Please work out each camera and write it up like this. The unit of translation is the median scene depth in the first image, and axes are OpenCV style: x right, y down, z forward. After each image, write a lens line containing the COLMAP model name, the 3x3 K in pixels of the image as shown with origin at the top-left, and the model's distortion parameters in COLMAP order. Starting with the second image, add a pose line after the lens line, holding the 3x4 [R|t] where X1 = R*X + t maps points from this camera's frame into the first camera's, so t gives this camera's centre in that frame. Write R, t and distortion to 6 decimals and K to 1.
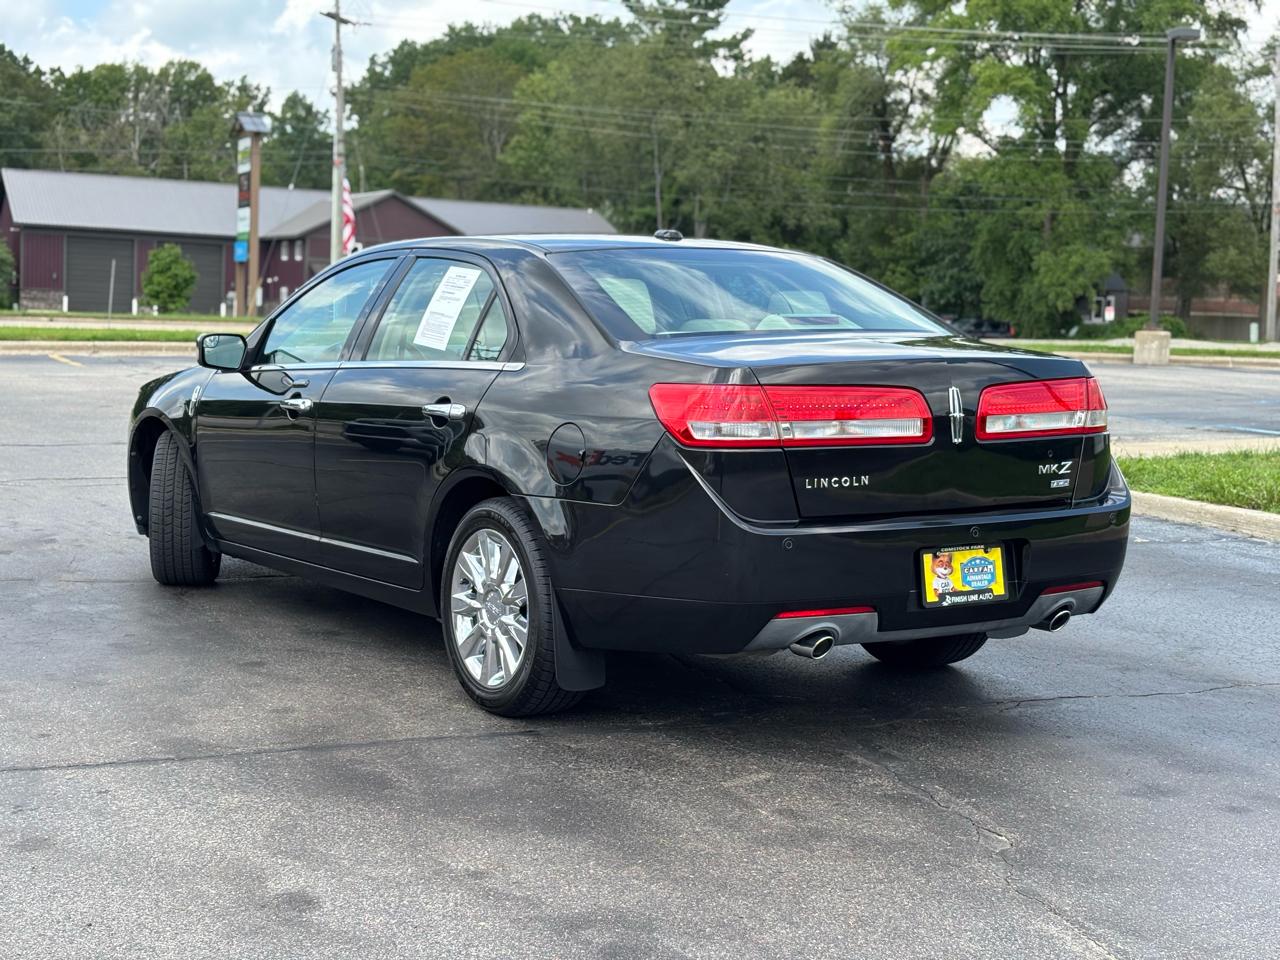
lens RADIAL K [[1915.9, 0, 640.0], [0, 1915.9, 480.0], [0, 0, 1]] dist [0.284617, -1.167470]
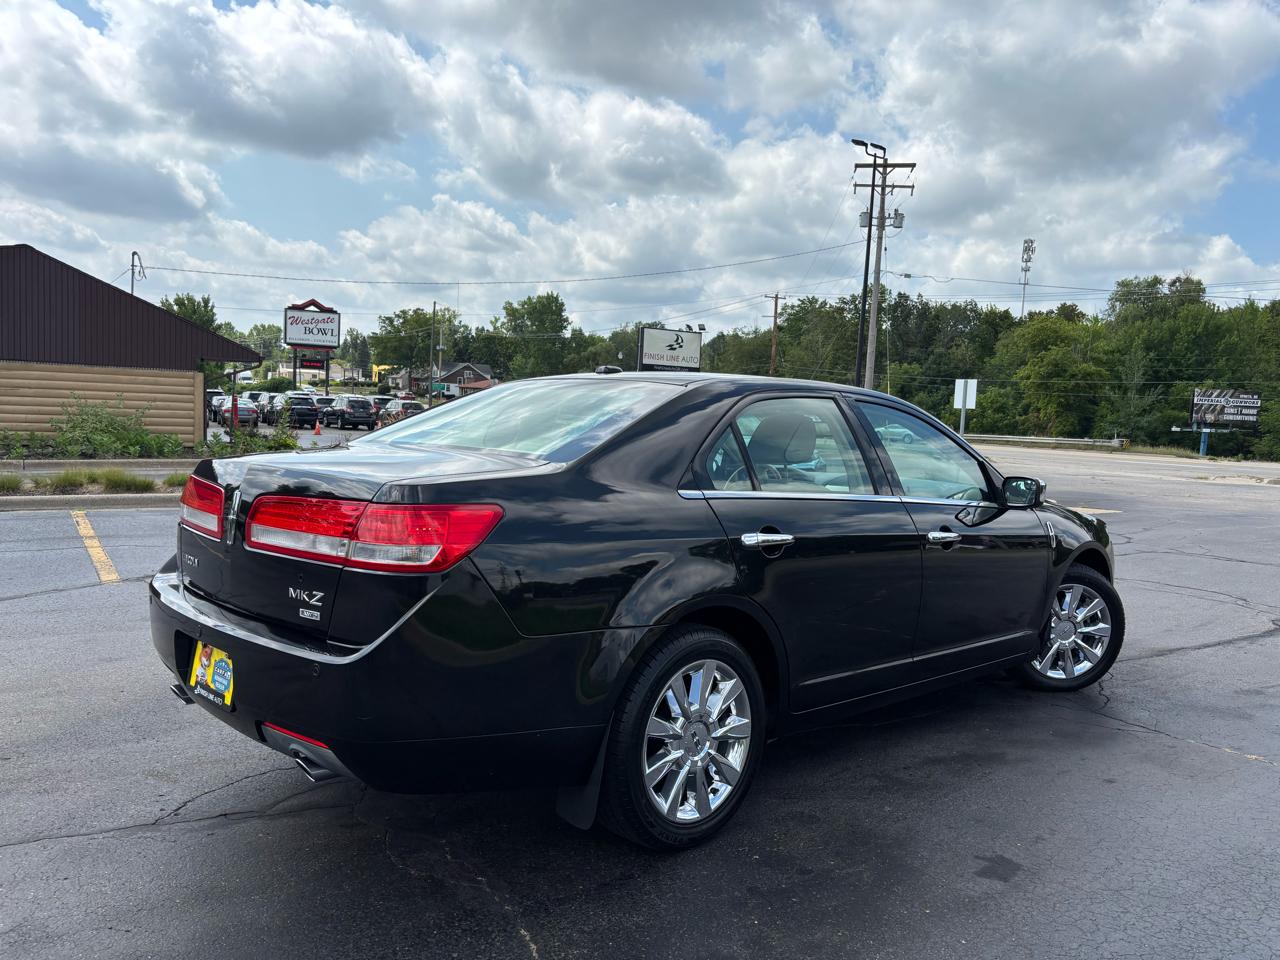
lens RADIAL K [[969.9, 0, 640.0], [0, 969.9, 480.0], [0, 0, 1]] dist [0.044277, -0.055906]
pose [[0.179501, 0.043685, -0.982787, 0.078591], [-0.128467, 0.991500, 0.020608, -0.010146], [0.975334, 0.122557, 0.183587, 0.122207]]
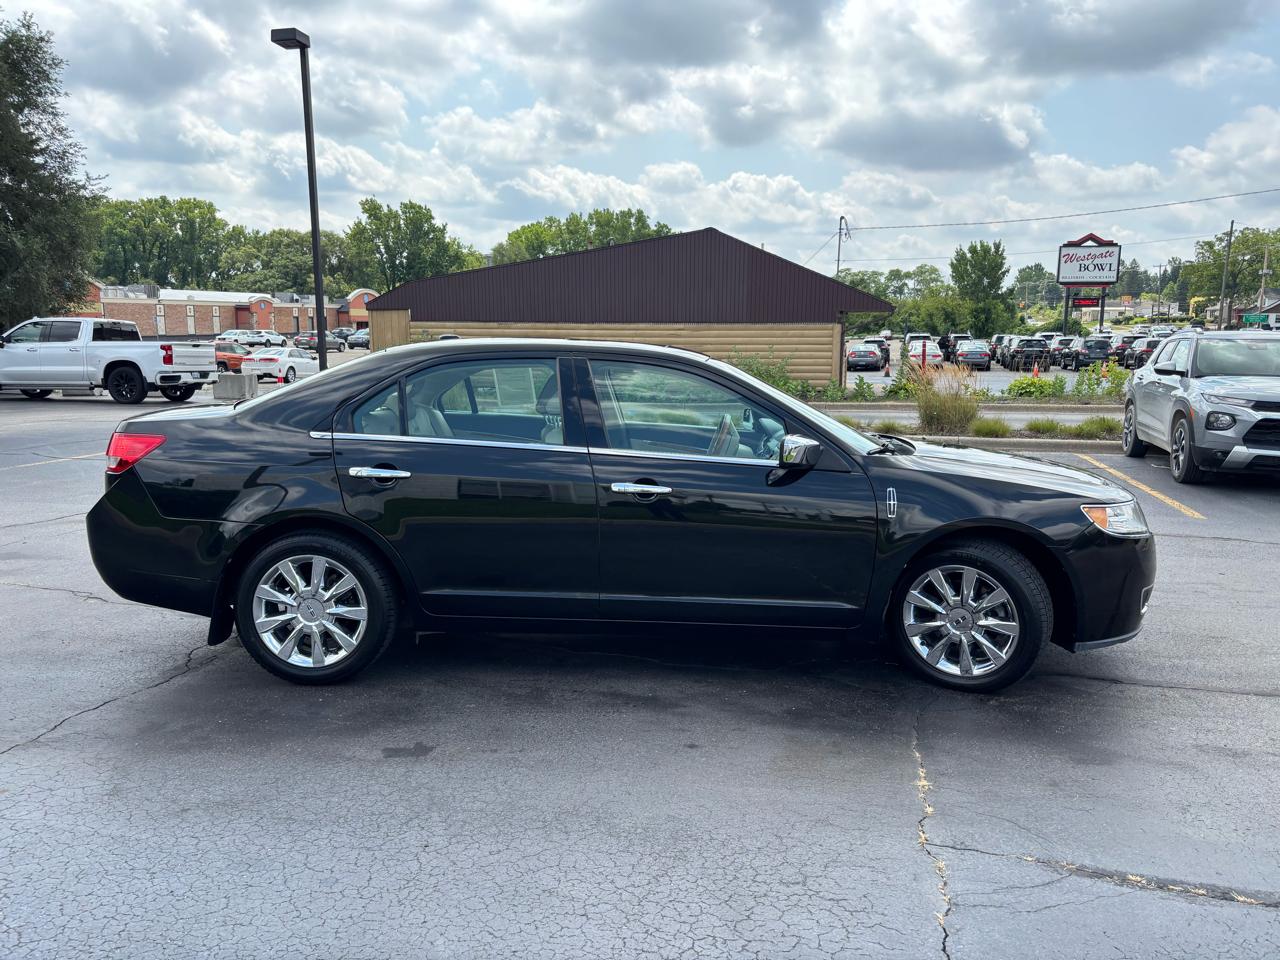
lens RADIAL K [[969.9, 0, 640.0], [0, 969.9, 480.0], [0, 0, 1]] dist [0.044277, -0.055906]
pose [[-0.564897, 0.086219, -0.820644, 0.073197], [-0.102700, 0.979447, 0.173598, -0.021484], [0.818745, 0.182345, -0.544432, 0.201670]]
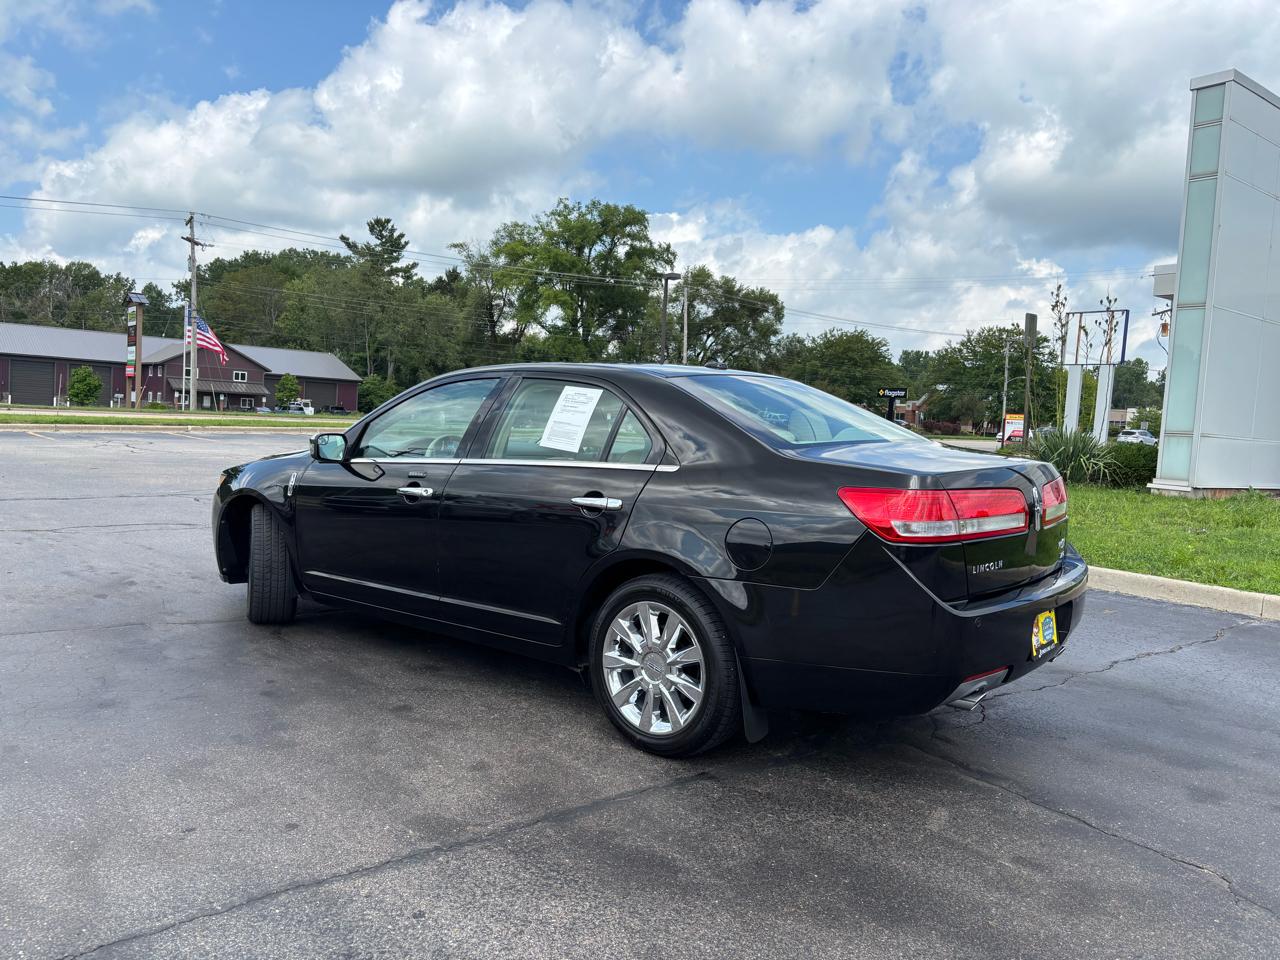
lens RADIAL K [[969.9, 0, 640.0], [0, 969.9, 480.0], [0, 0, 1]] dist [0.044277, -0.055906]
pose [[0.957531, -0.004187, 0.288299, -0.030867], [0.008789, 0.999854, -0.014669, -0.005031], [-0.288195, 0.016579, 0.957428, 0.049107]]
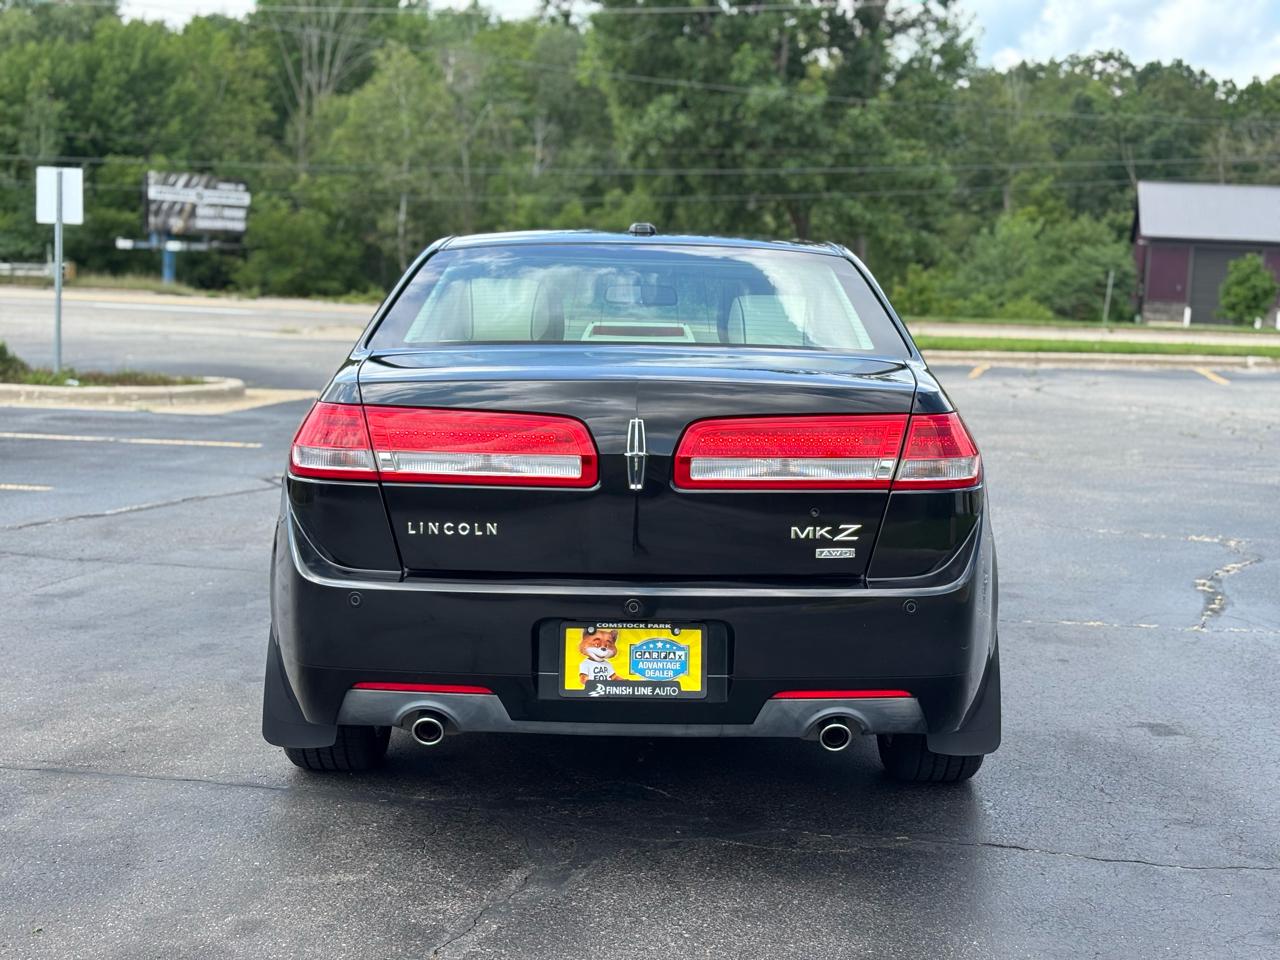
lens RADIAL K [[1915.9, 0, 640.0], [0, 1915.9, 480.0], [0, 0, 1]] dist [0.284617, -1.167470]
pose [[0.830436, 0.055265, -0.554365, 0.065192], [-0.058799, 0.998204, 0.011432, -0.003522], [0.554002, 0.023103, 0.832195, 0.039204]]
